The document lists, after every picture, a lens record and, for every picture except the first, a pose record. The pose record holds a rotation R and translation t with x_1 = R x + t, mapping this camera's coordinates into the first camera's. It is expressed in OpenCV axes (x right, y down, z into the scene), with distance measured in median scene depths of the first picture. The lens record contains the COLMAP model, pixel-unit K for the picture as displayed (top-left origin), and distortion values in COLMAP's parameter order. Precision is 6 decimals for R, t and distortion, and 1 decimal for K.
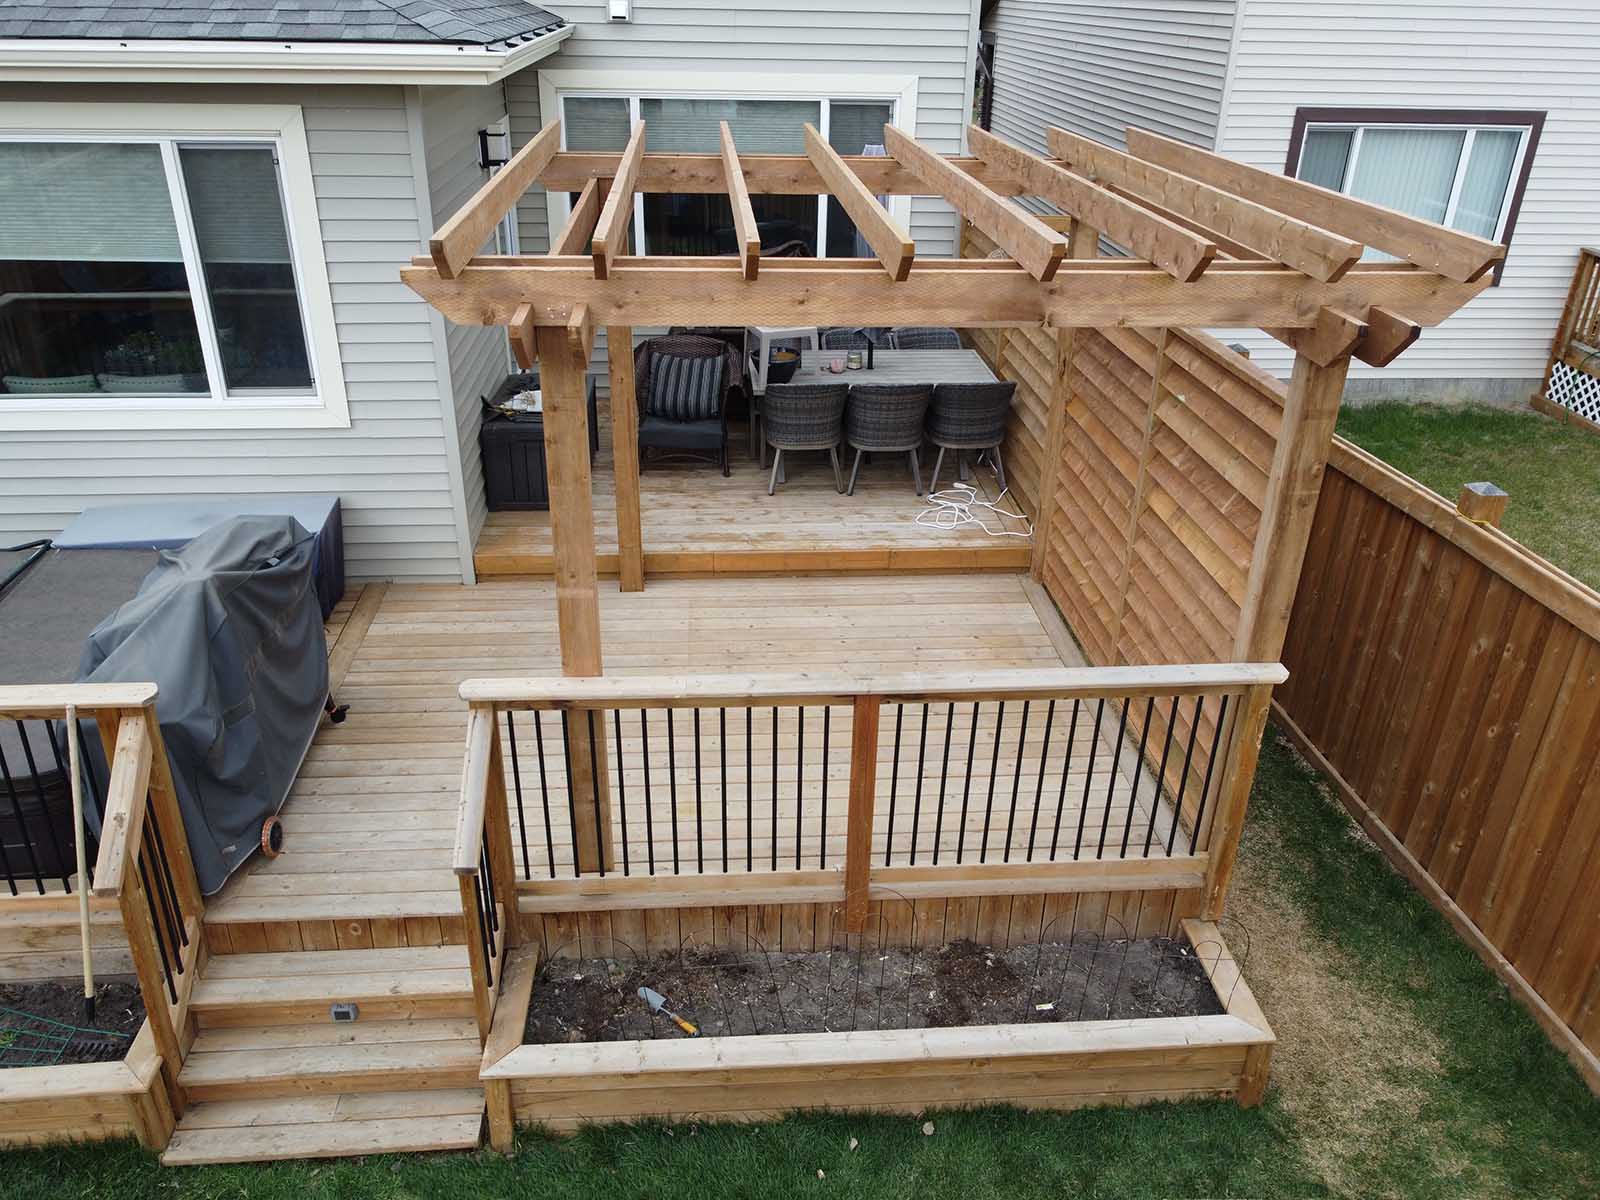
lens RADIAL K [[1214.2, 0, 804.0], [0, 1214.2, 597.6], [0, 0, 1]] dist [0.001884, -0.007800]
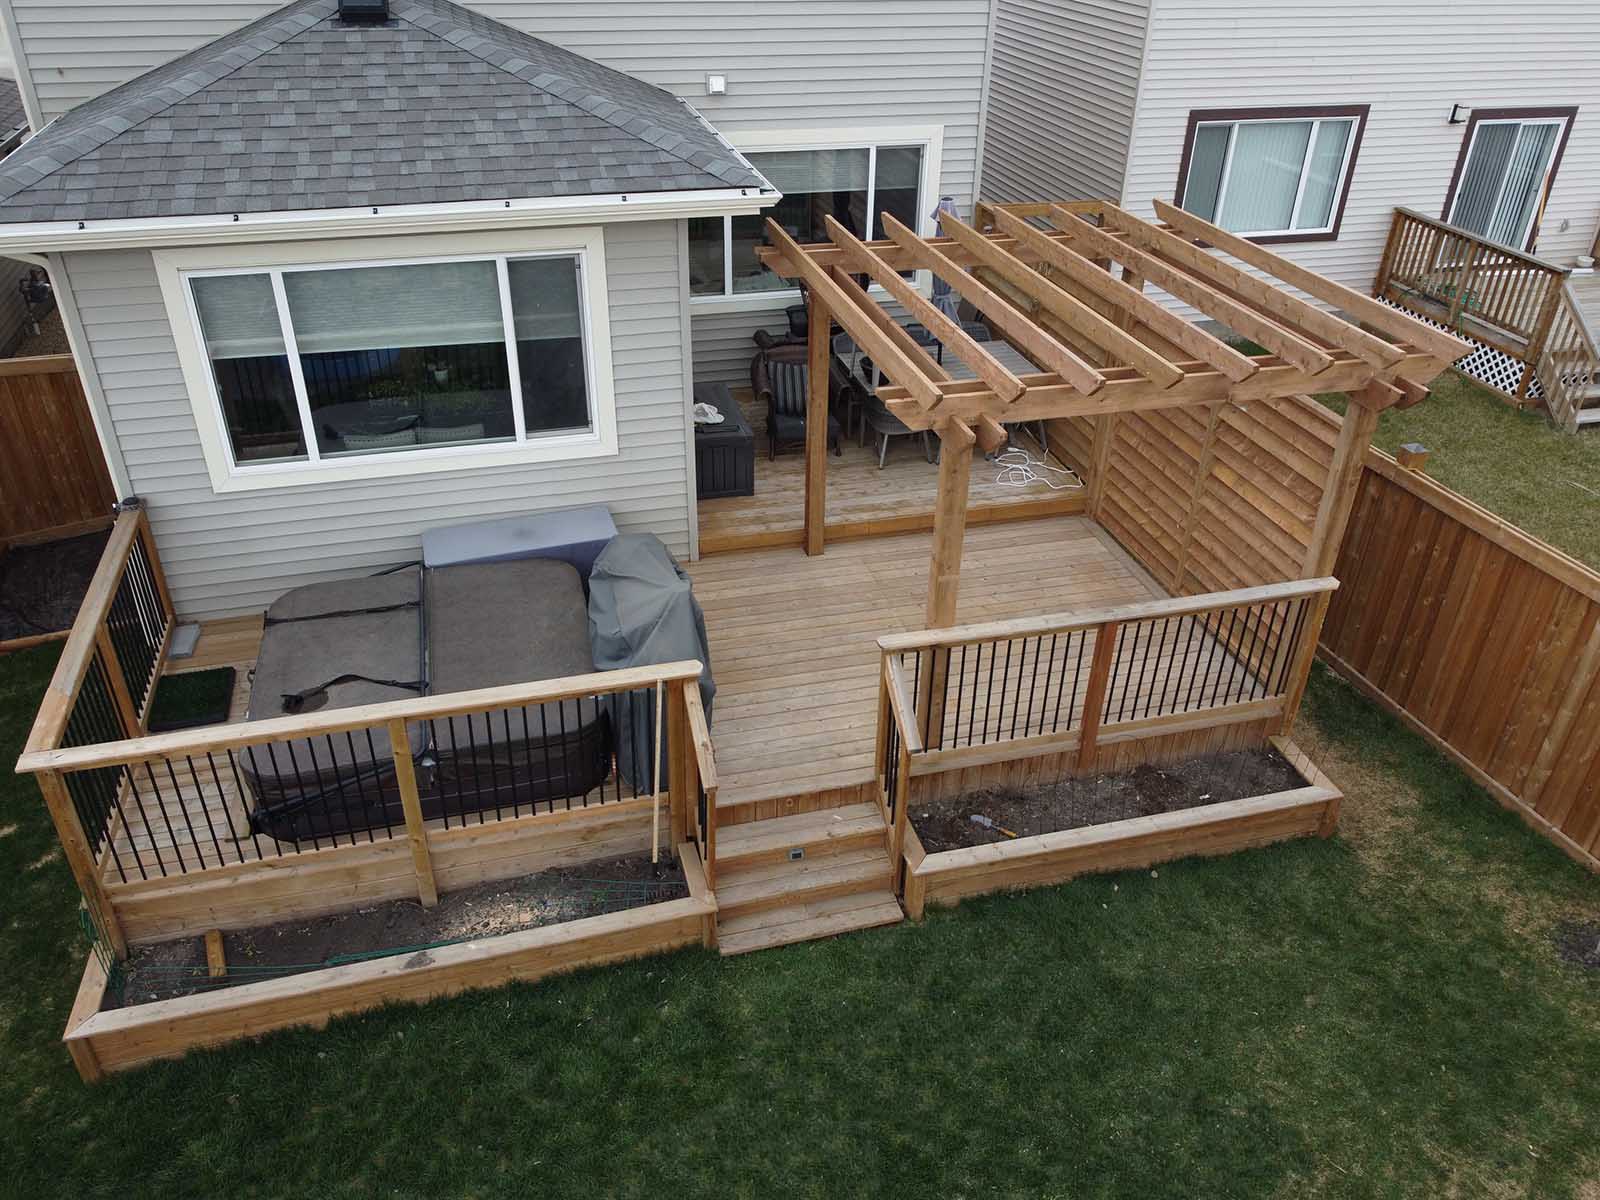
lens RADIAL K [[1214.2, 0, 804.0], [0, 1214.2, 597.6], [0, 0, 1]] dist [0.001884, -0.007800]
pose [[0.982707, -0.098586, 0.156741, -0.534132], [0.084788, 0.992104, 0.092415, -0.121328], [-0.164614, -0.077527, 0.983307, -0.478424]]
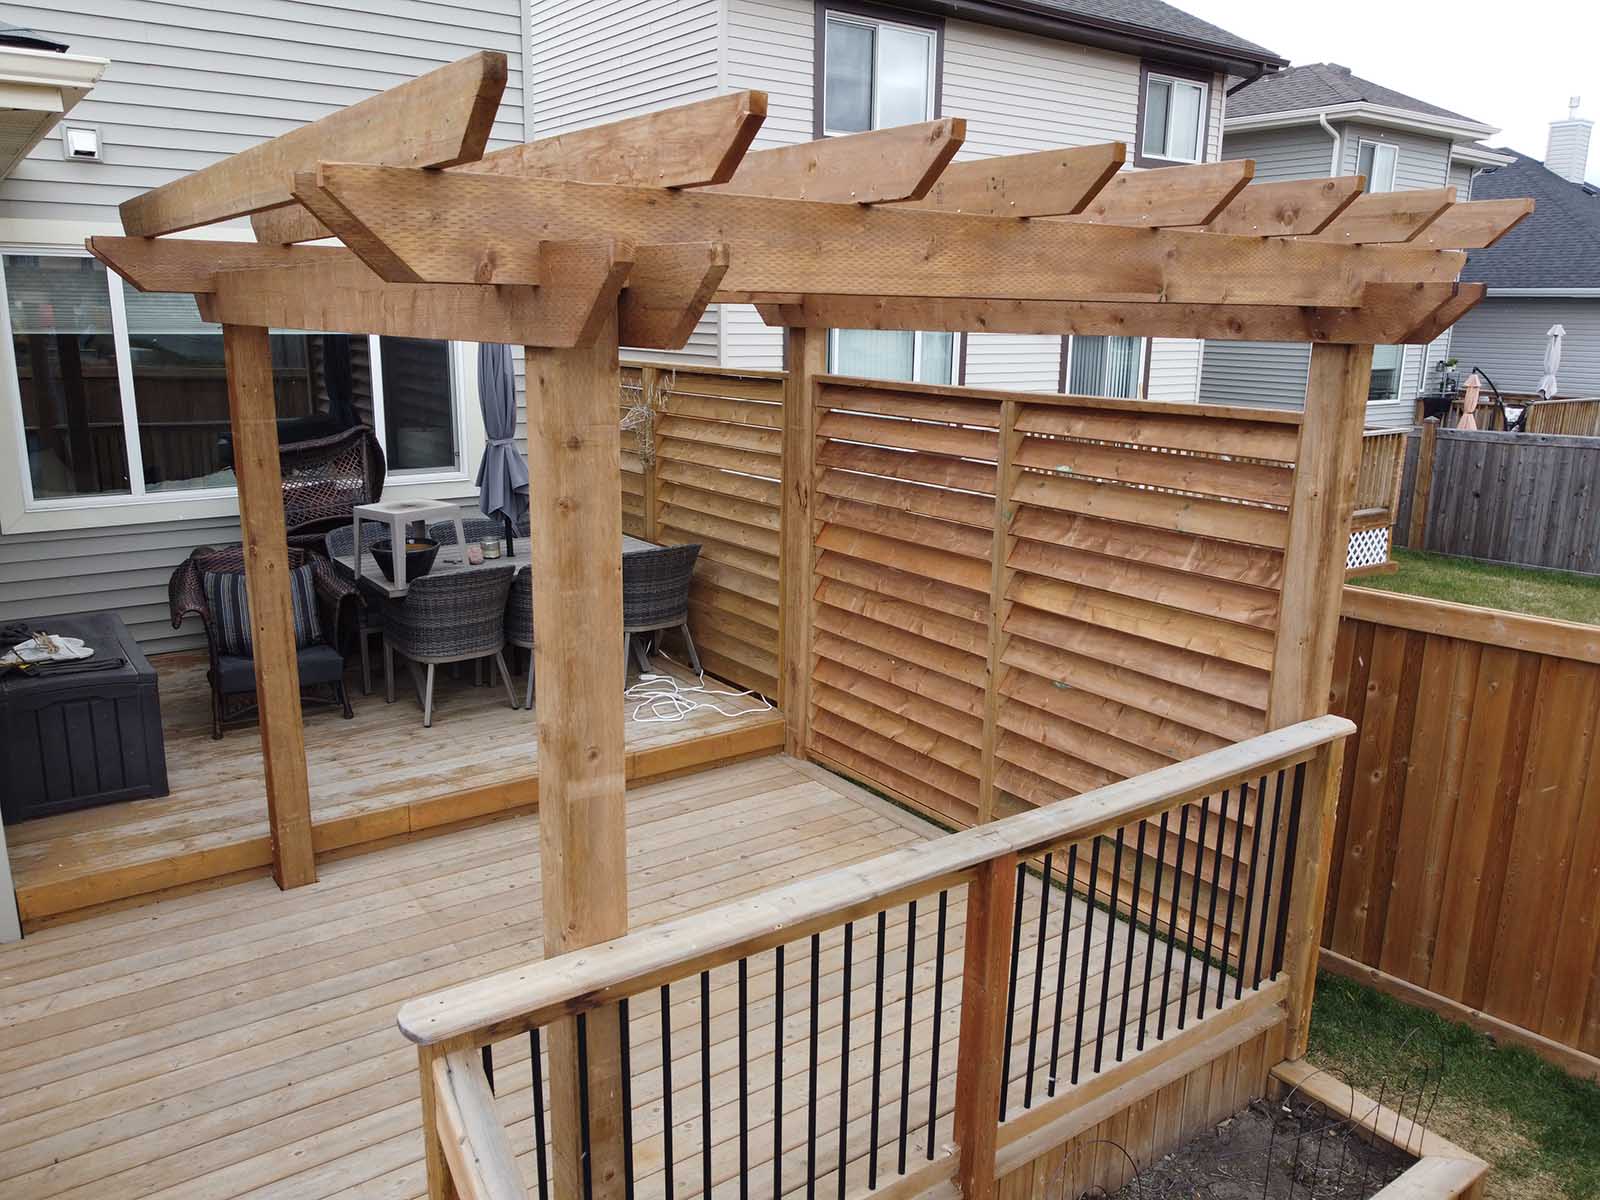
lens RADIAL K [[1214.2, 0, 804.0], [0, 1214.2, 597.6], [0, 0, 1]] dist [0.001884, -0.007800]
pose [[0.854395, -0.128227, 0.503554, -0.317015], [0.237058, 0.958538, -0.158138, 0.020269], [-0.462398, 0.254483, 0.849368, 0.382354]]
